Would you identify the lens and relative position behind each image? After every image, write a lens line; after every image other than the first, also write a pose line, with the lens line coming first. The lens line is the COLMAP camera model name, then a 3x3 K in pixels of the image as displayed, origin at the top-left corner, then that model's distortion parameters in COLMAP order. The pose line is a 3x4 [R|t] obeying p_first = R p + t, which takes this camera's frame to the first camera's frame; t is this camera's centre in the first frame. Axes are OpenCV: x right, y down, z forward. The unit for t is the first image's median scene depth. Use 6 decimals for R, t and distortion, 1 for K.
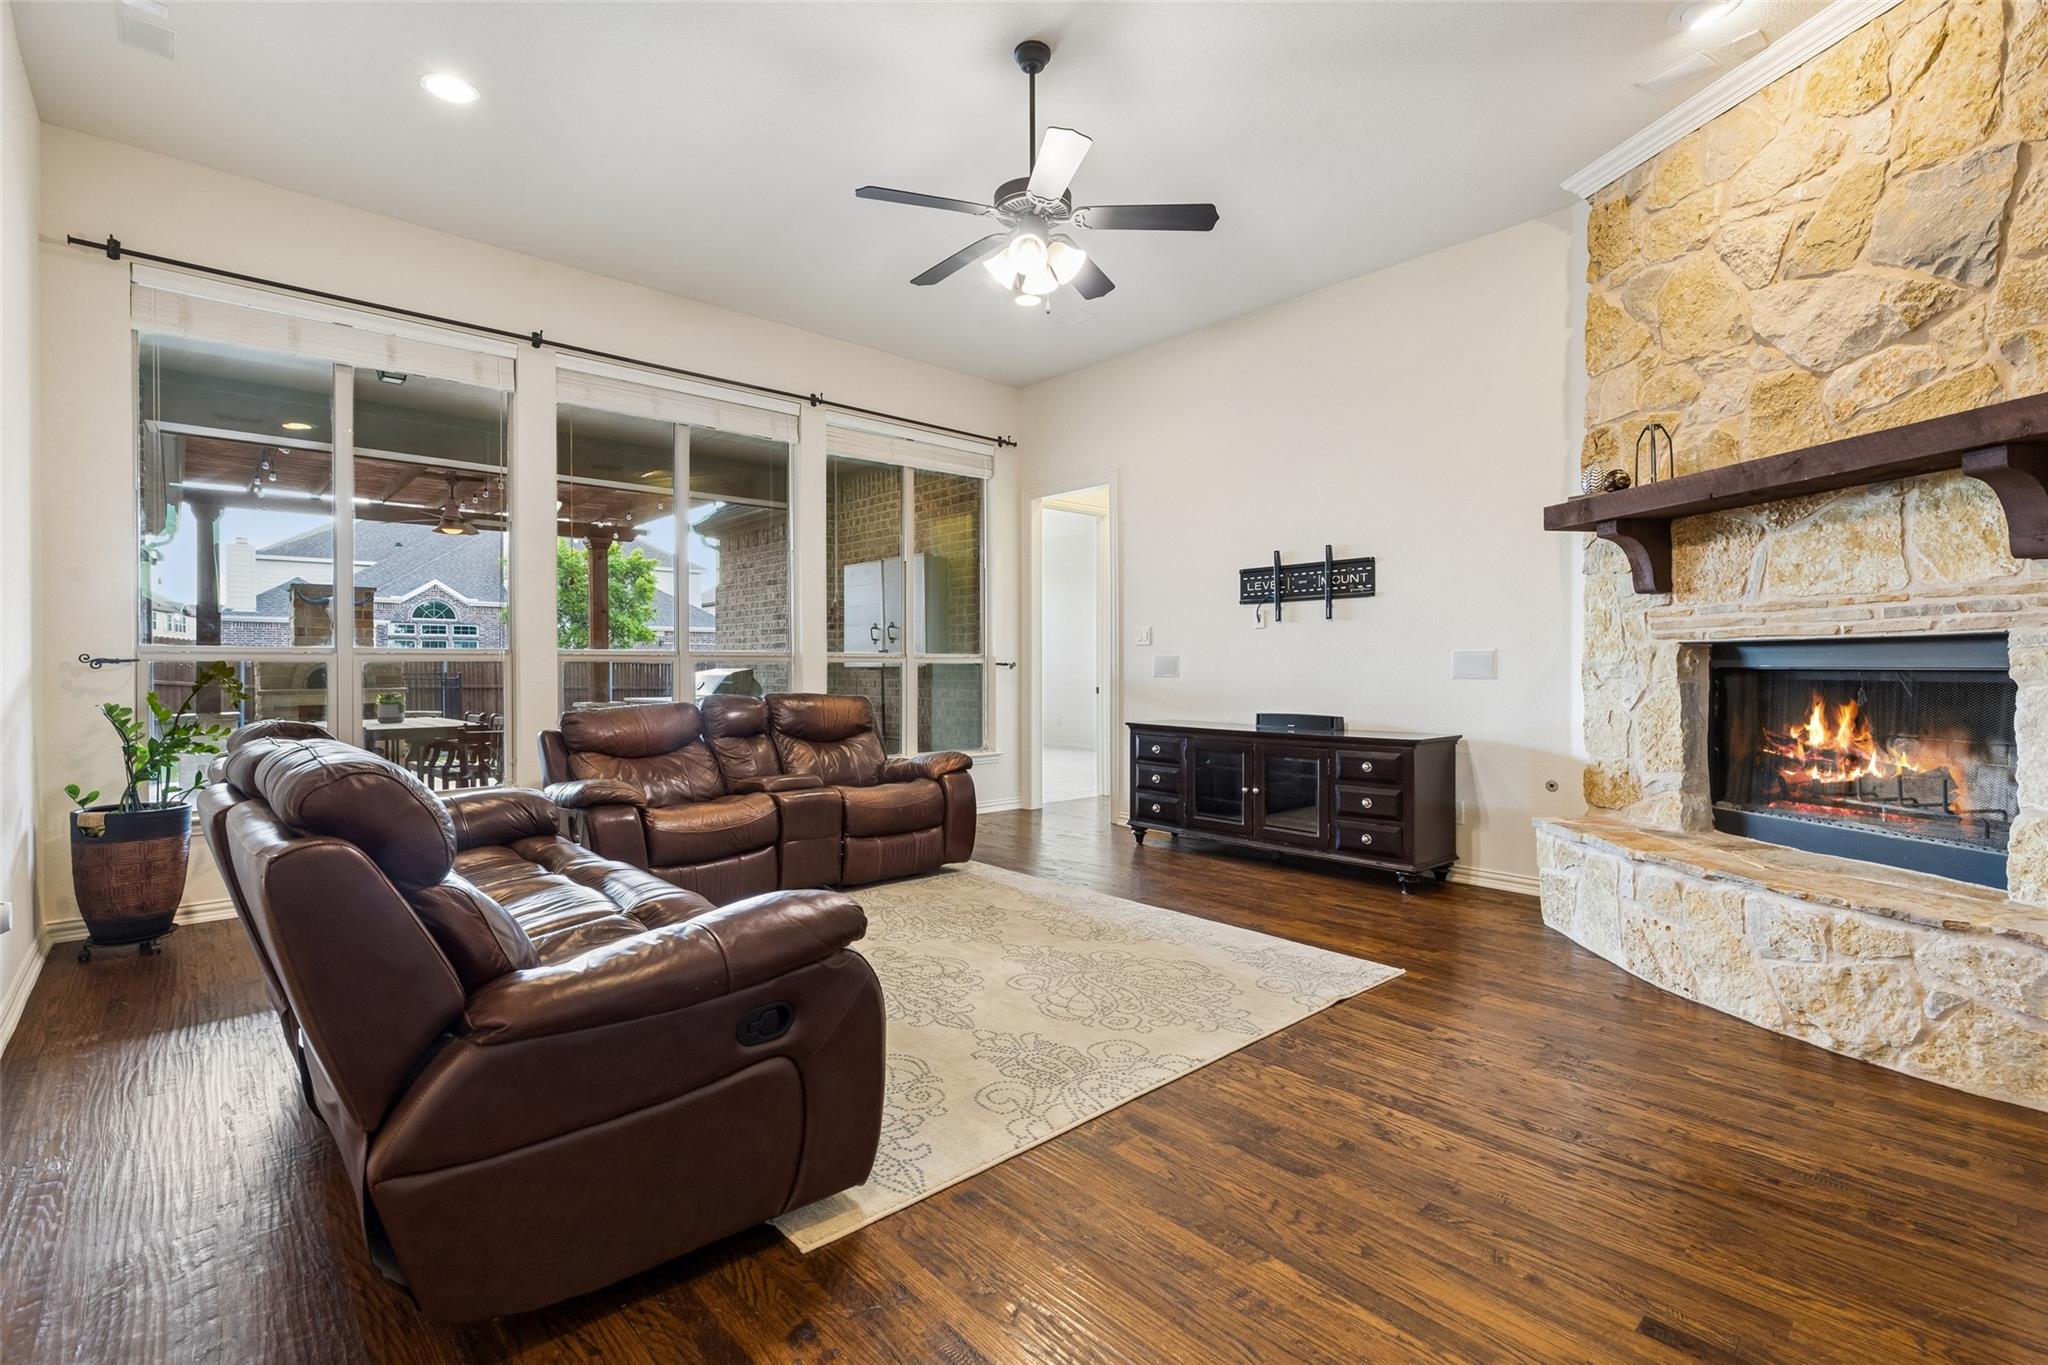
lens RADIAL K [[931.3, 0, 1018.2], [0, 931.3, 672.7], [0, 0, 1]] dist [0.004967, 0.000420]
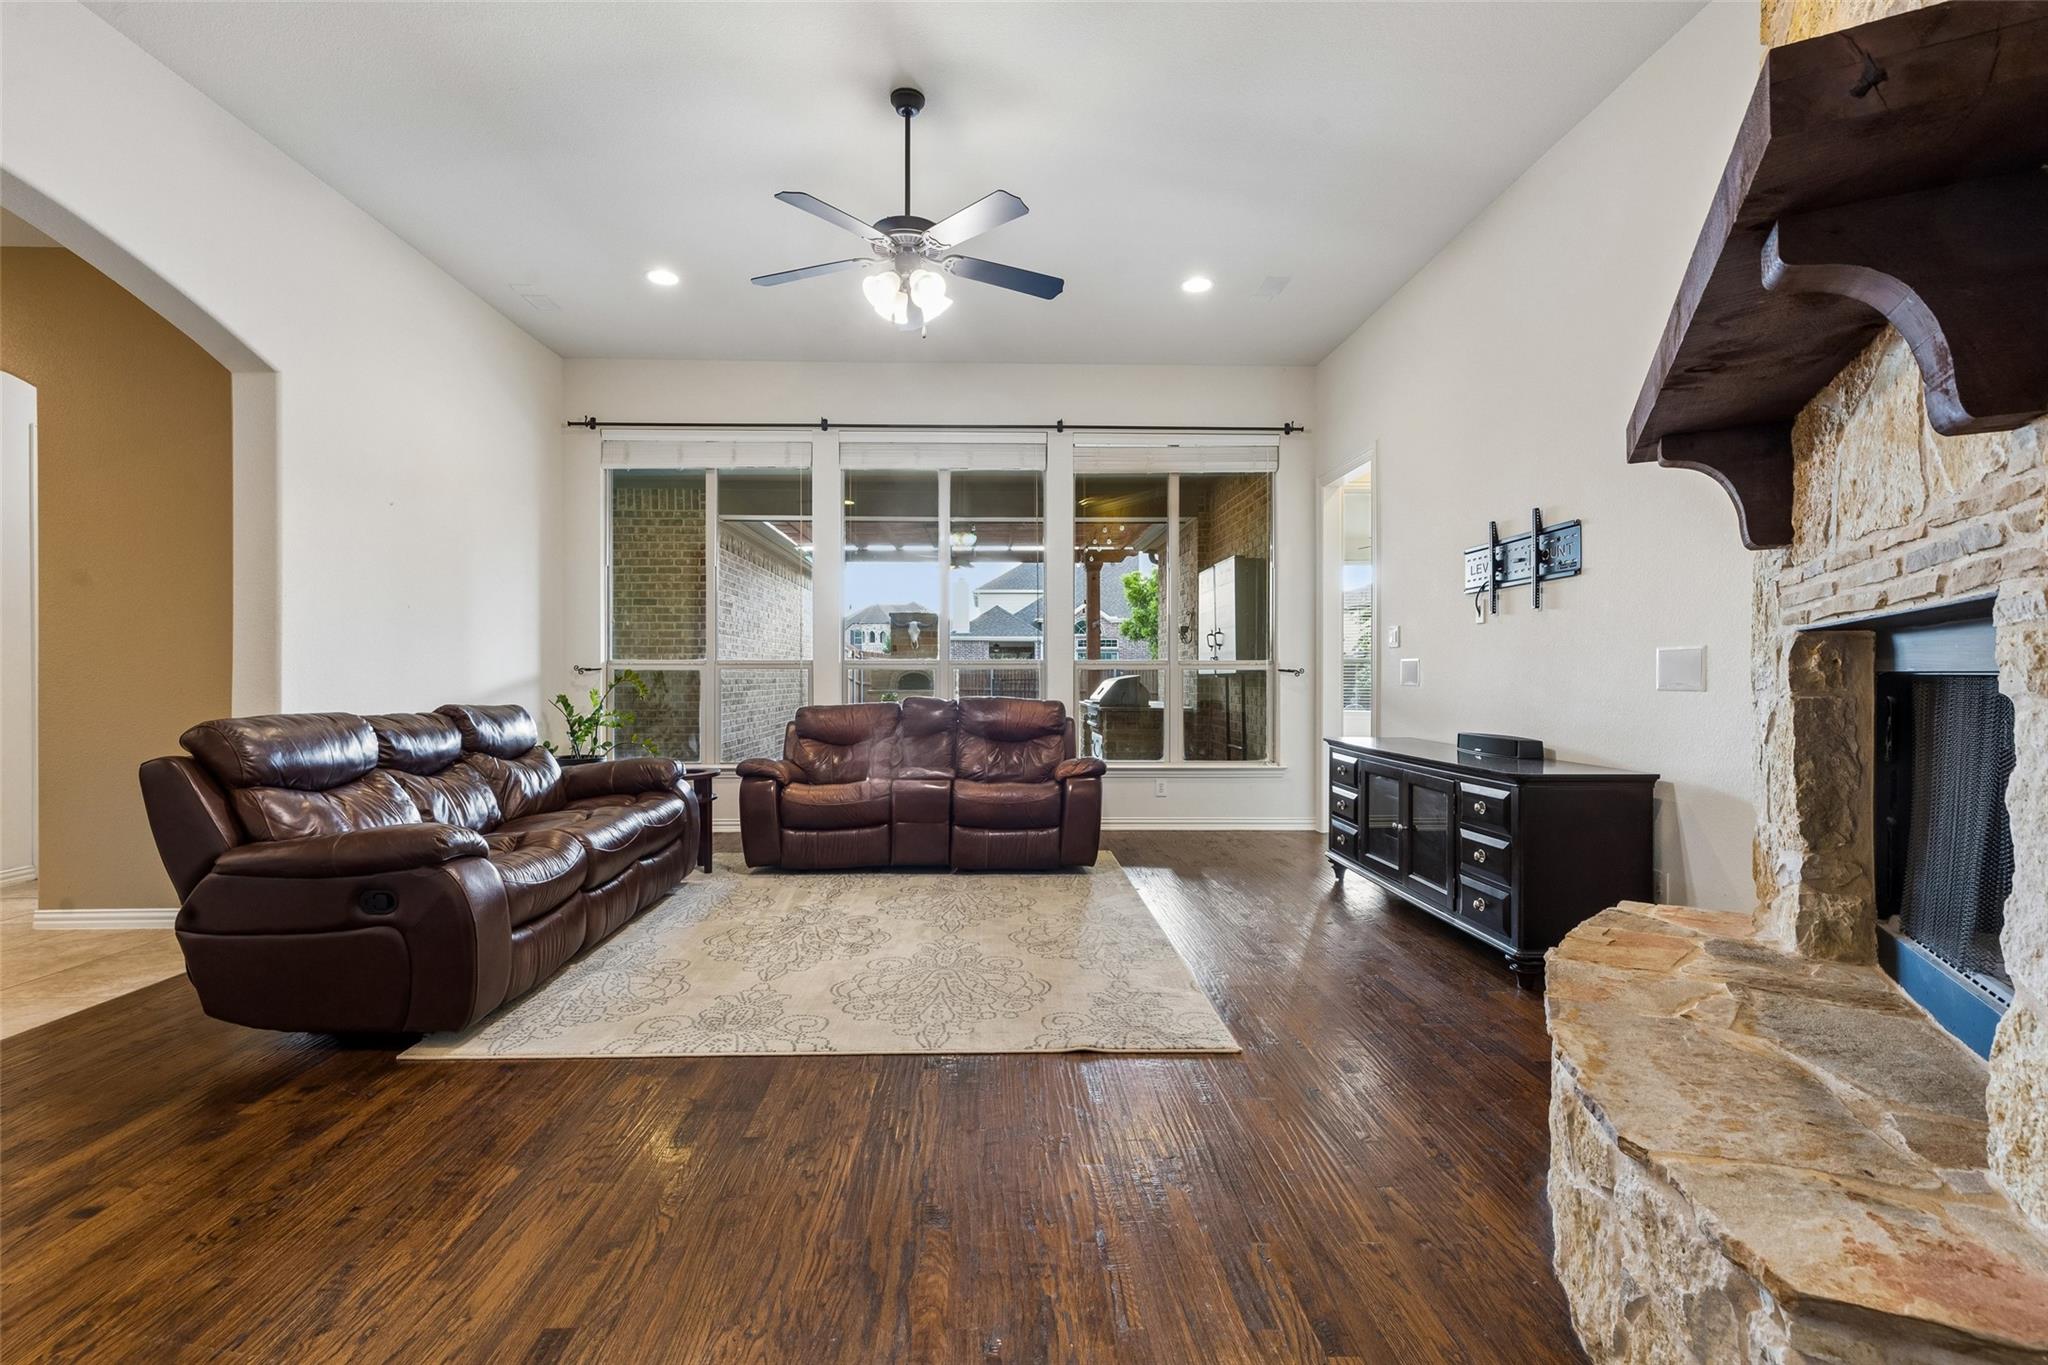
lens RADIAL K [[931.3, 0, 1018.7], [0, 931.3, 681.2], [0, 0, 1]] dist [0.004967, 0.000420]
pose [[0.757935, 0.005229, -0.652309, 0.713478], [-0.005063, 0.999985, 0.002133, 0.001069], [0.652311, 0.001686, 0.757950, 0.239887]]
